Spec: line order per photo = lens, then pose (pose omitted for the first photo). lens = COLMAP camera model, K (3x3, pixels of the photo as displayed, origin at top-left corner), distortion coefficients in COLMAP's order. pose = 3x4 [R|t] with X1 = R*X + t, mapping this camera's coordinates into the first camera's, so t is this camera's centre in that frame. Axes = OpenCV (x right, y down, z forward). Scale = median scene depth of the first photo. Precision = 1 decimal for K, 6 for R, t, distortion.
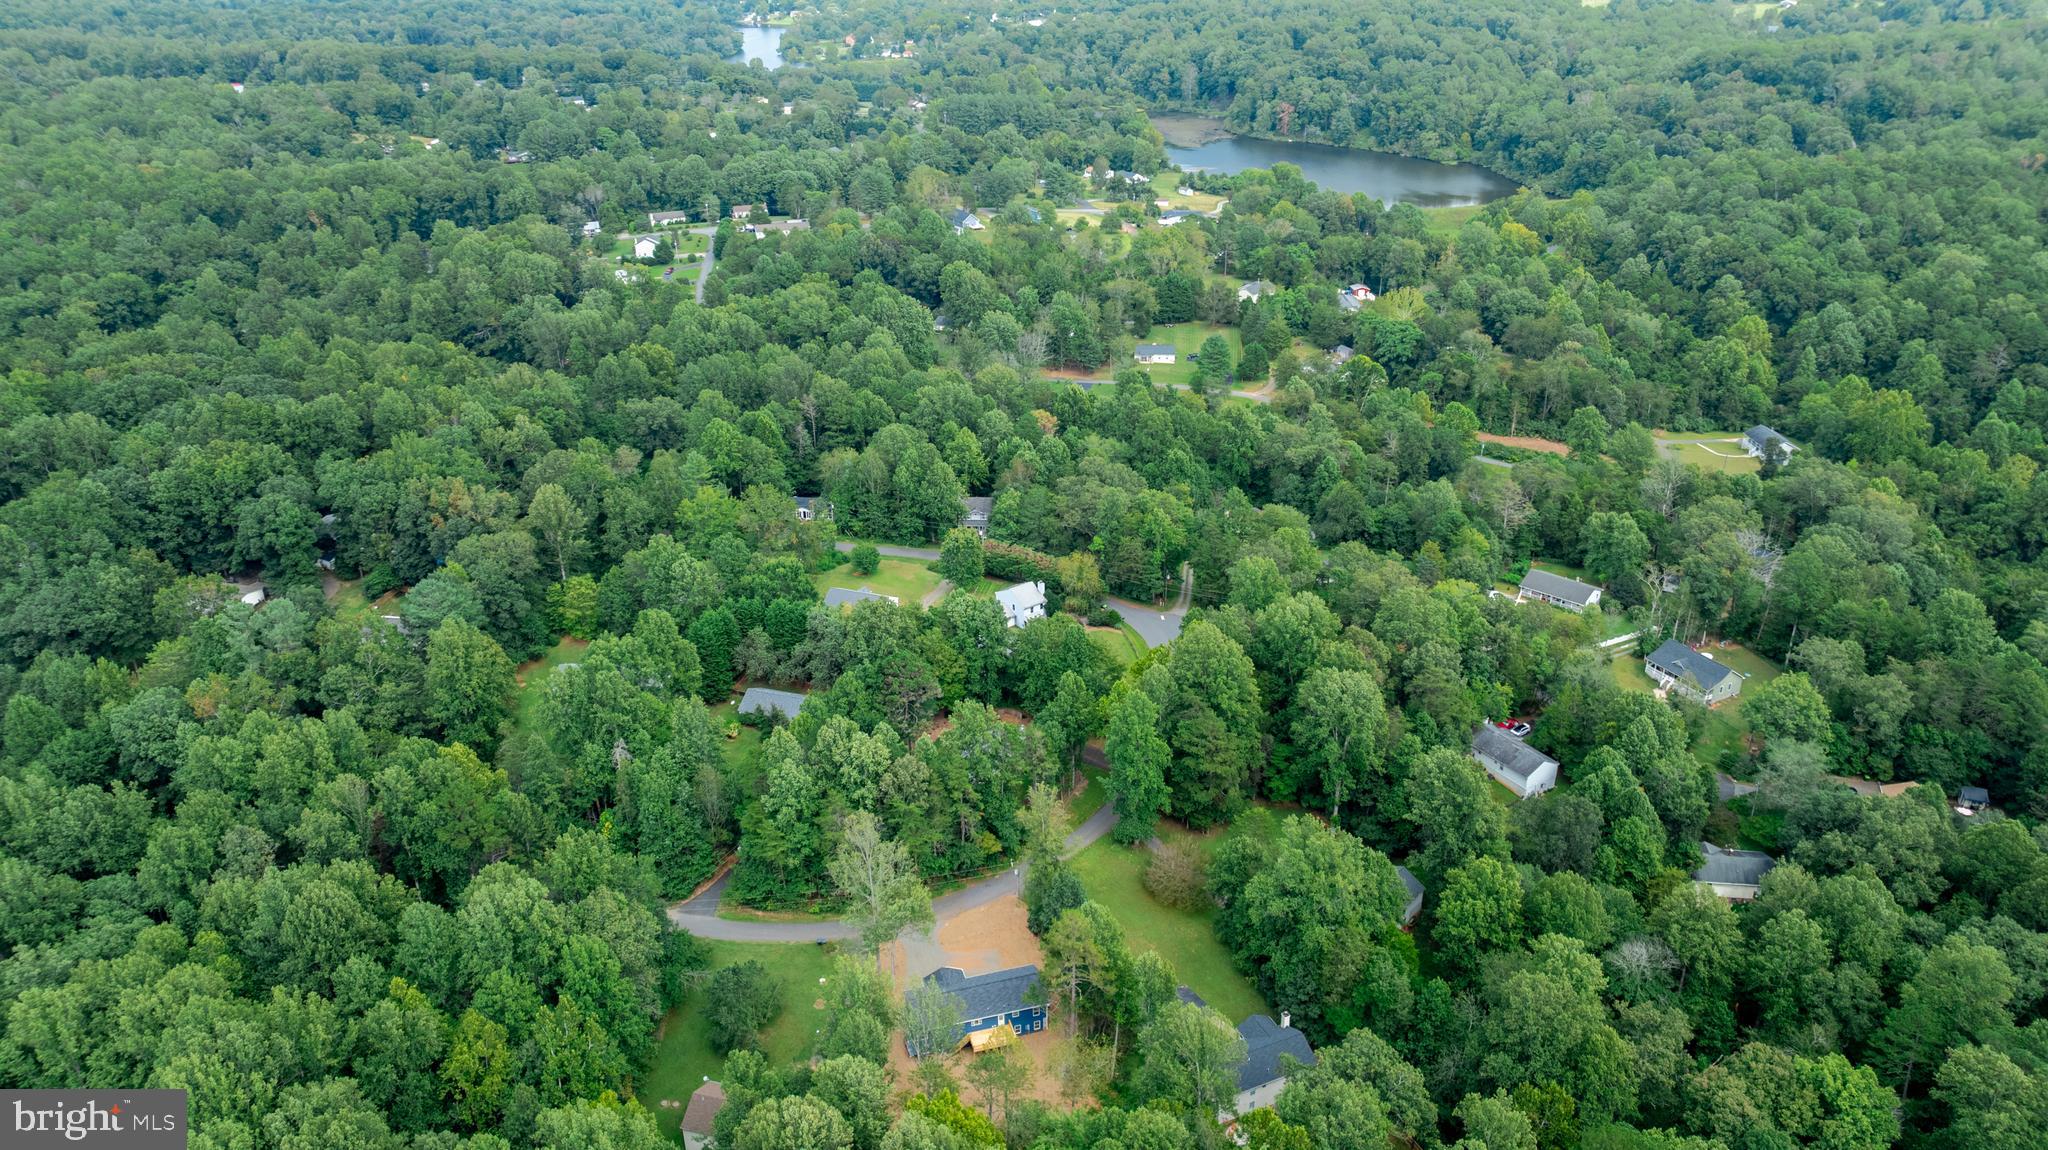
lens RADIAL K [[1462.2, 0, 1031.6], [0, 1462.2, 574.6], [0, 0, 1]] dist [-0.033089, 0.051539]
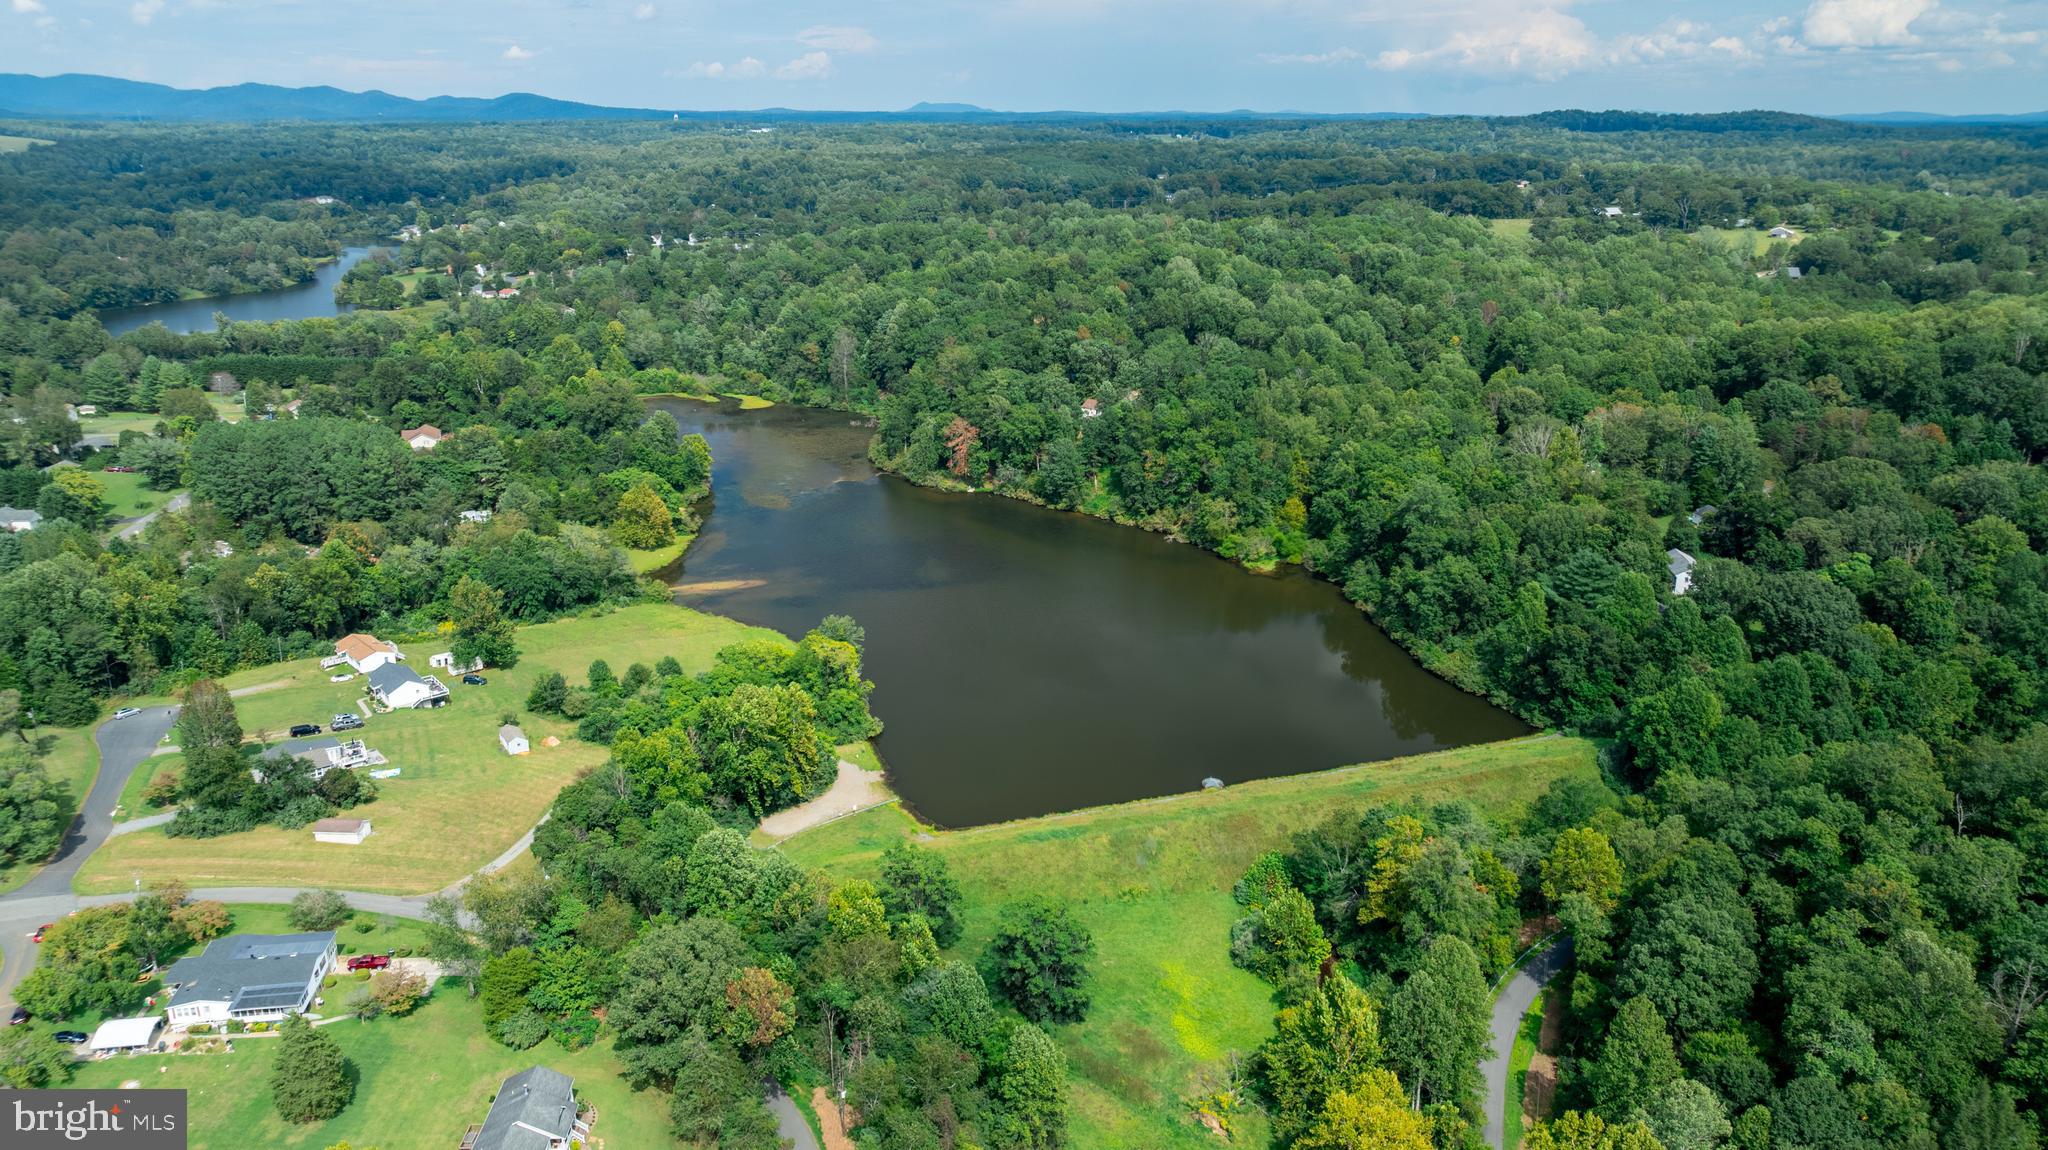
lens RADIAL K [[1462.2, 0, 1031.6], [0, 1462.2, 574.6], [0, 0, 1]] dist [-0.033089, 0.051539]
pose [[0.998574, -0.003591, 0.053266, 0.502478], [0.010395, 0.991718, -0.128012, -0.590434], [-0.052365, 0.128383, 0.990341, 1.430117]]
